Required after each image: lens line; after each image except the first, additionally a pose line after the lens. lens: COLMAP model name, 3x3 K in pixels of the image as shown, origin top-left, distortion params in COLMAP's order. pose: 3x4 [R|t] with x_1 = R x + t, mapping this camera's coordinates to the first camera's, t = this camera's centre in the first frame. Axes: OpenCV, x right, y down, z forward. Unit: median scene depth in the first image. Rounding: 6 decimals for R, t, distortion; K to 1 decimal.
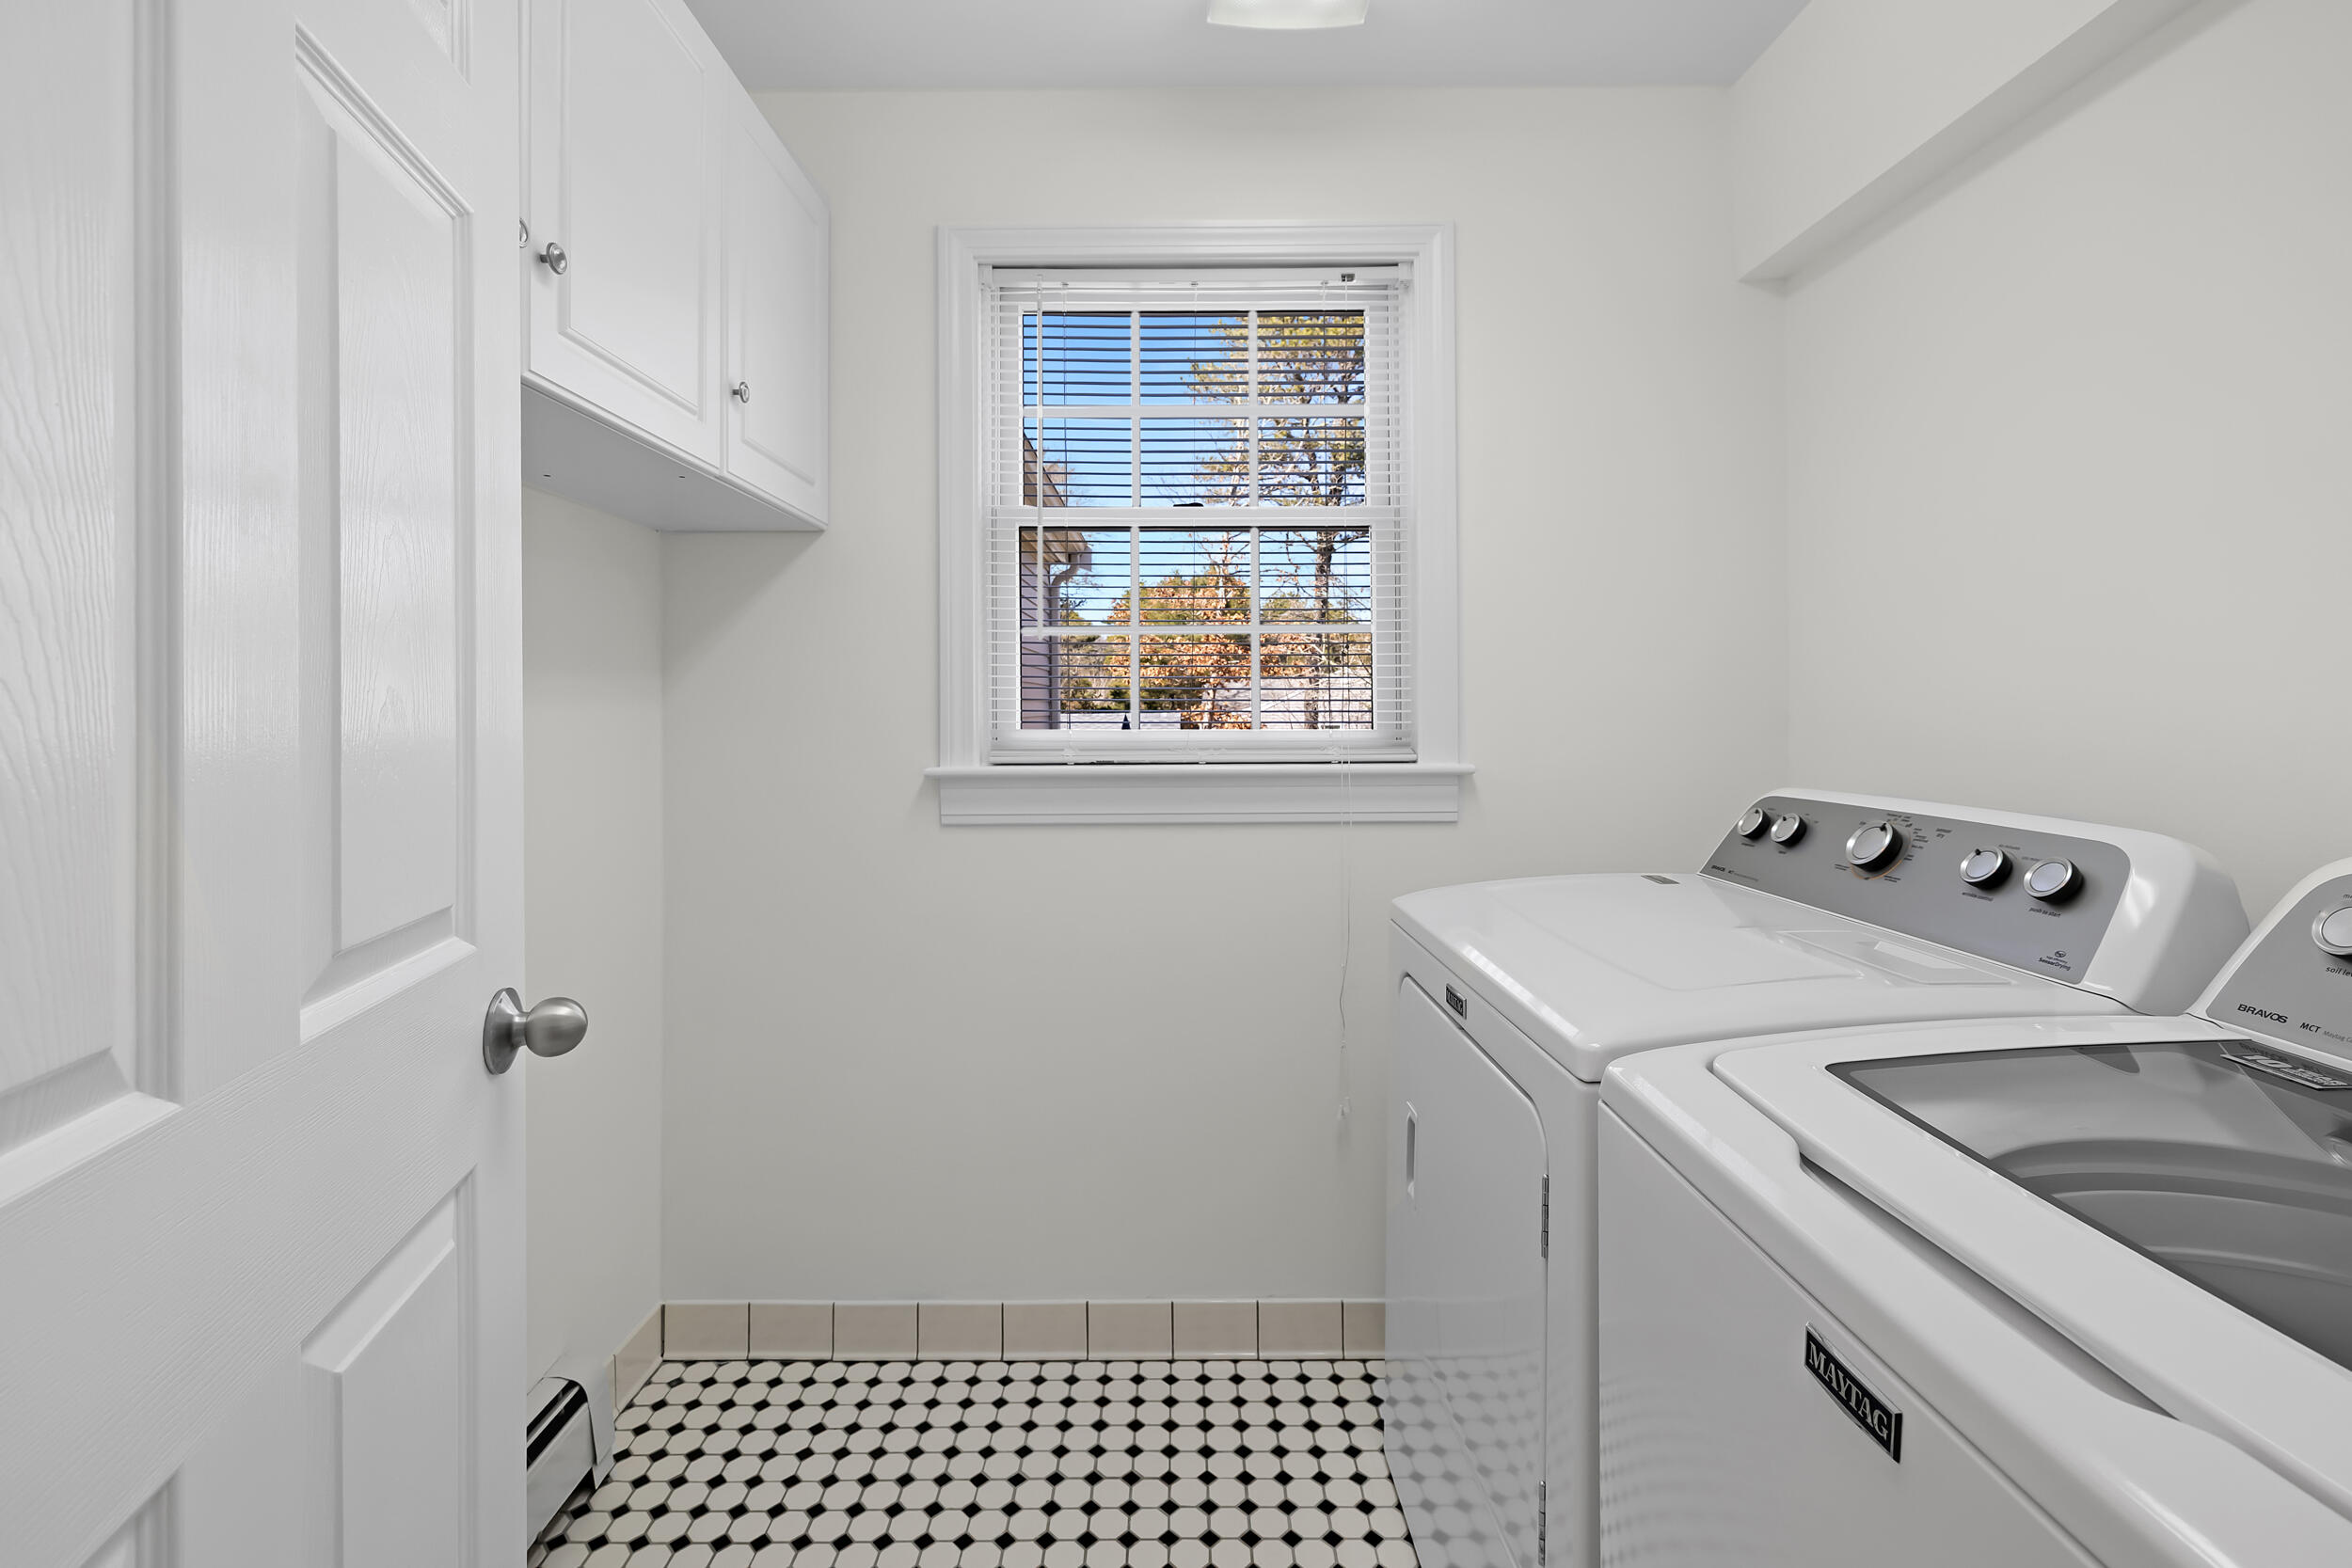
lens RADIAL K [[1004.5, 0, 1178.6], [0, 1004.5, 710.2], [0, 0, 1]] dist [-0.001472, -0.000392]
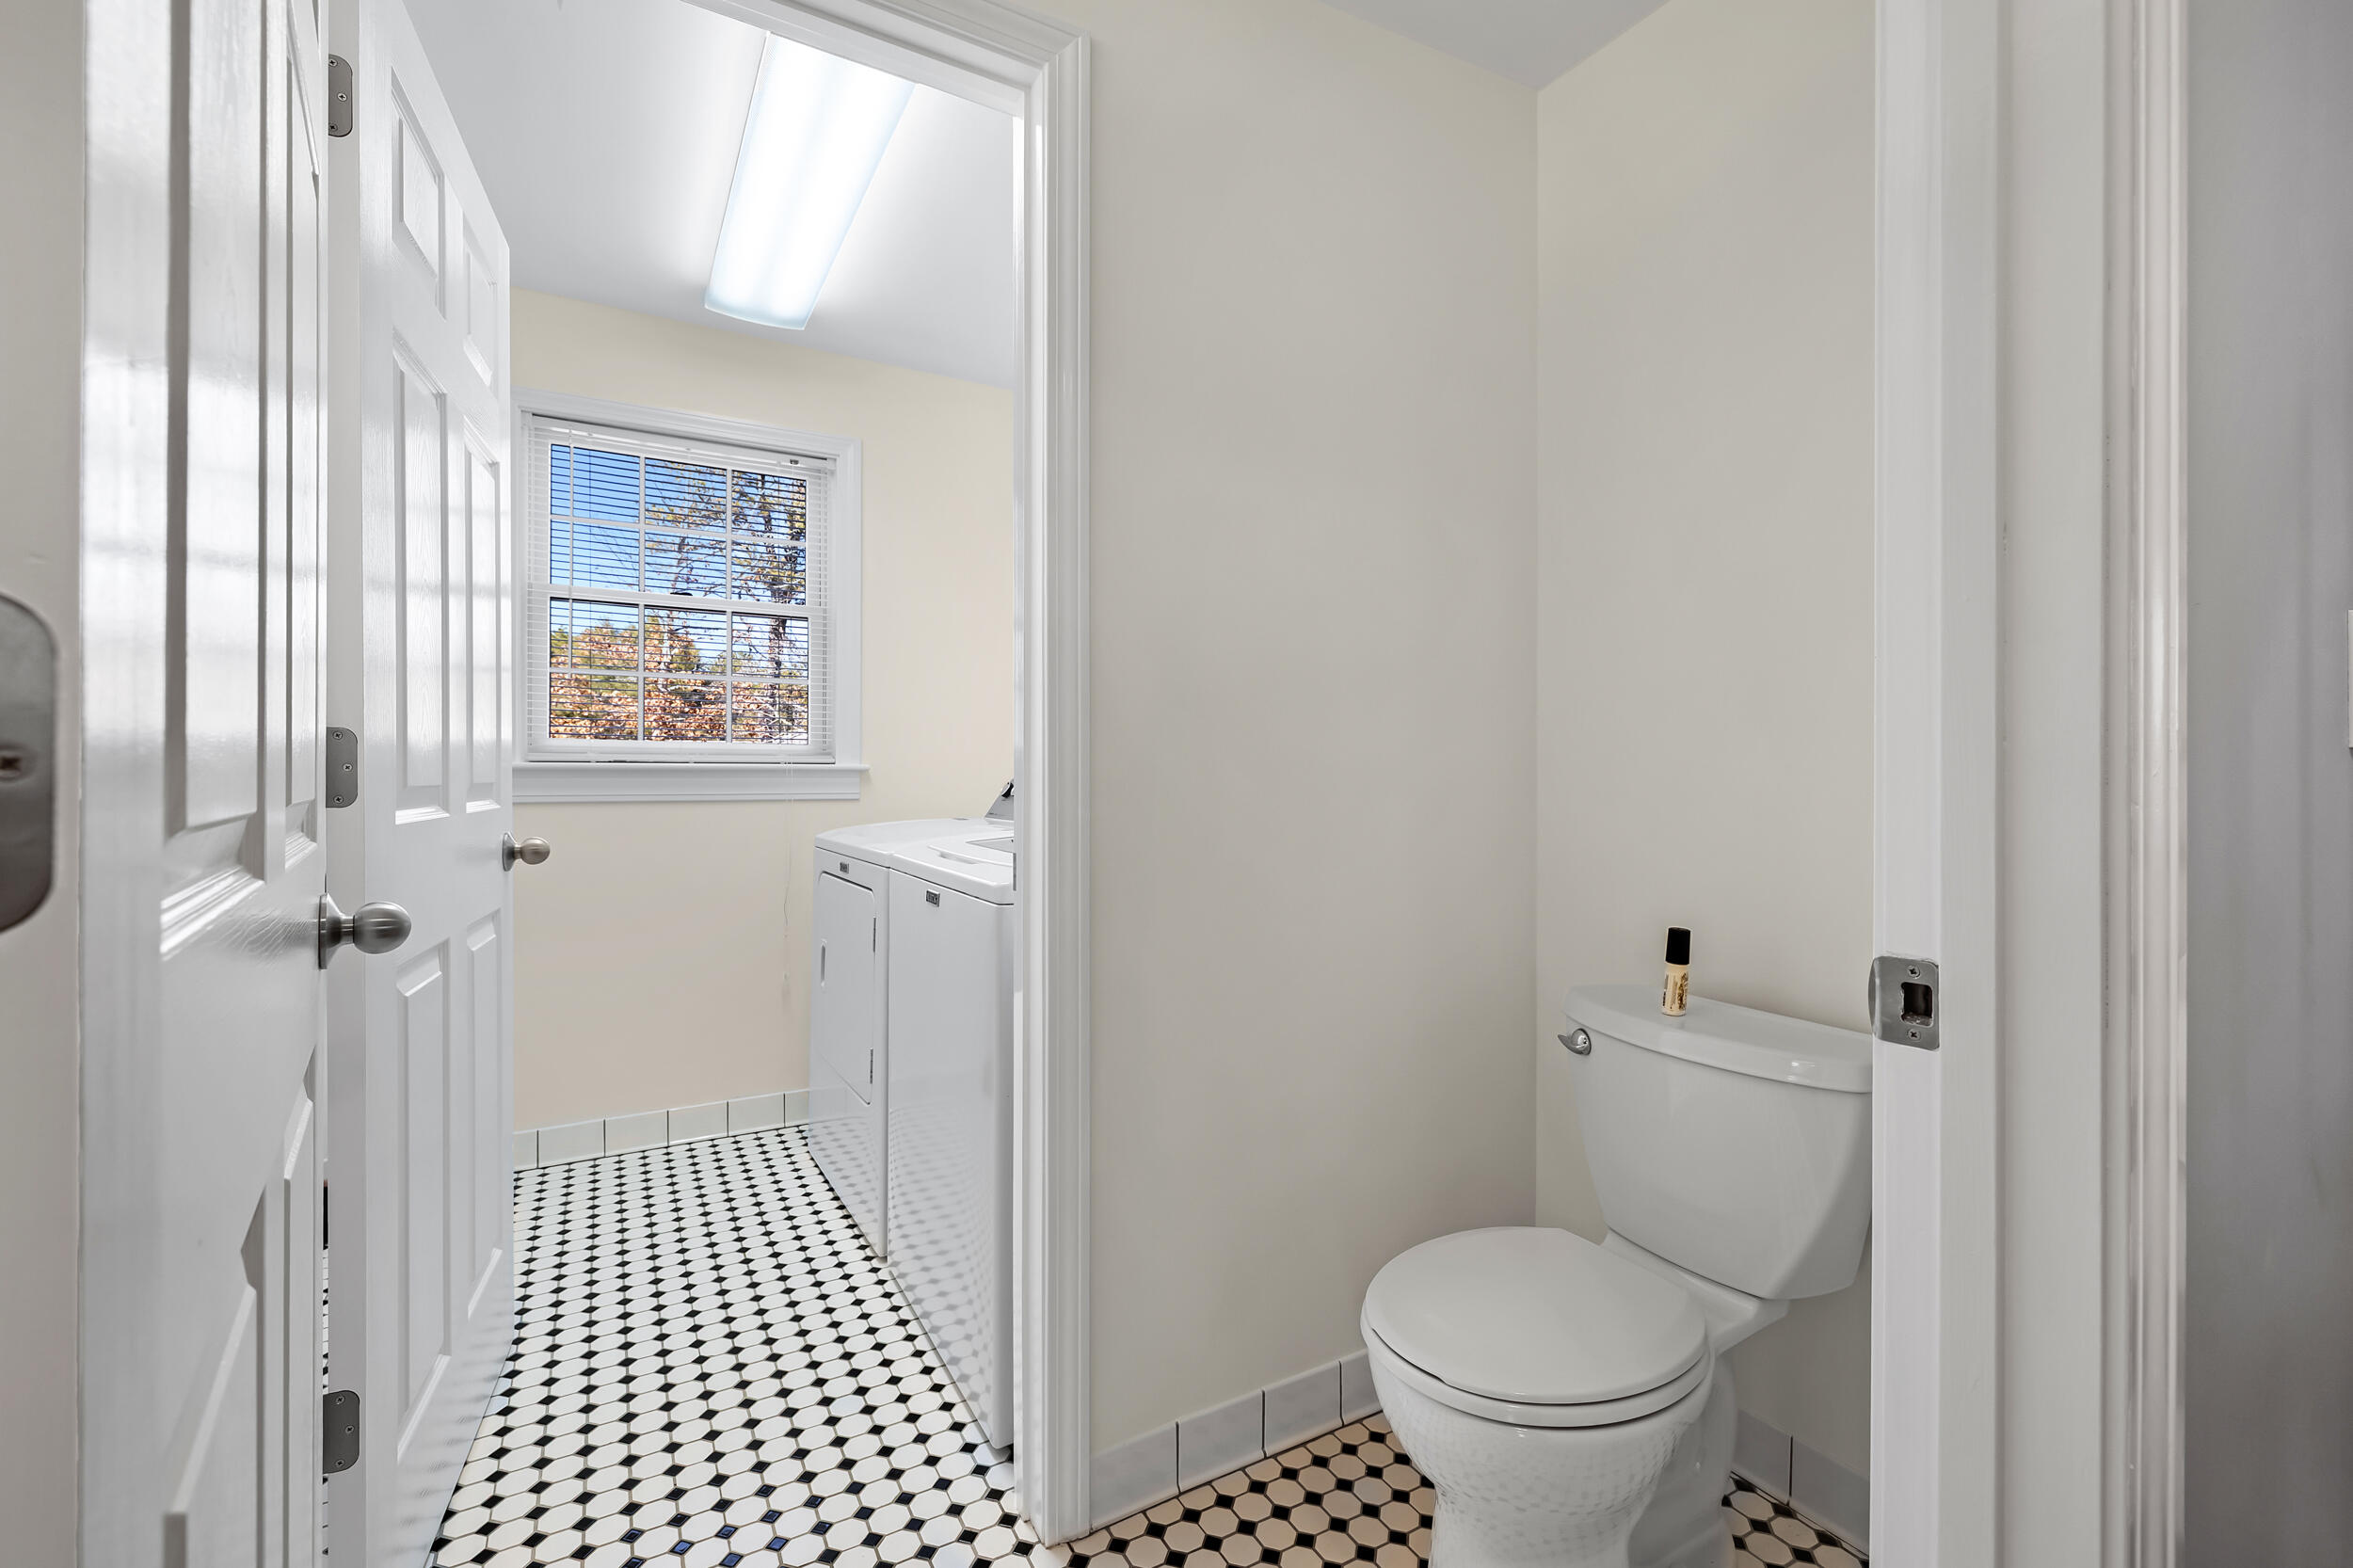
lens RADIAL K [[1005.0, 0, 1170.6], [0, 1005.0, 778.3], [0, 0, 1]] dist [-0.001472, -0.000392]
pose [[0.869506, 0.008901, 0.493842, -0.096668], [-0.008107, 0.999960, -0.003749, 0.075278], [-0.493856, -0.000744, 0.869543, -0.691184]]
